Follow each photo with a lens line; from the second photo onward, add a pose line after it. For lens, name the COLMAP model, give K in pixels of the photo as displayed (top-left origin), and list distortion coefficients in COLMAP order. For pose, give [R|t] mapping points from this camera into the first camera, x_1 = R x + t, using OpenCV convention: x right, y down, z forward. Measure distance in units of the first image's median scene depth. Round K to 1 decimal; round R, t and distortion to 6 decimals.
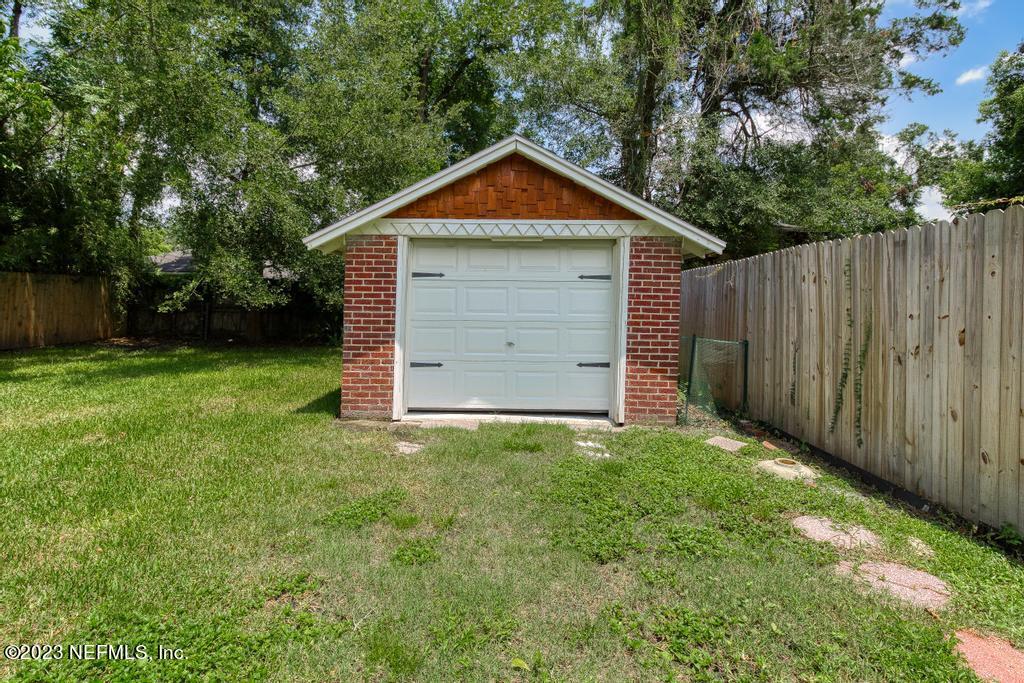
lens RADIAL K [[484.7, 0, 517.4], [0, 484.7, 293.5], [0, 0, 1]] dist [-0.005605, -0.000196]
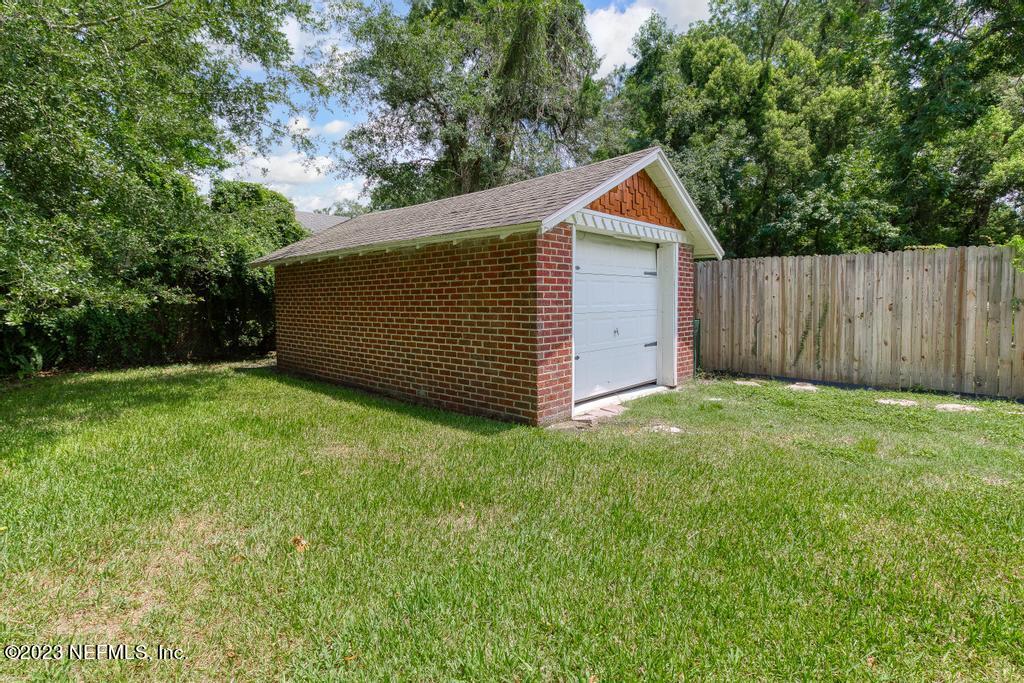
lens RADIAL K [[508.7, 0, 506.7], [0, 508.7, 308.2], [0, 0, 1]] dist [-0.003850, -0.000490]
pose [[0.658206, -0.029806, 0.752248, -1.151234], [-0.001672, 0.999156, 0.041052, 0.002572], [-0.752836, -0.028279, 0.657600, 0.466605]]
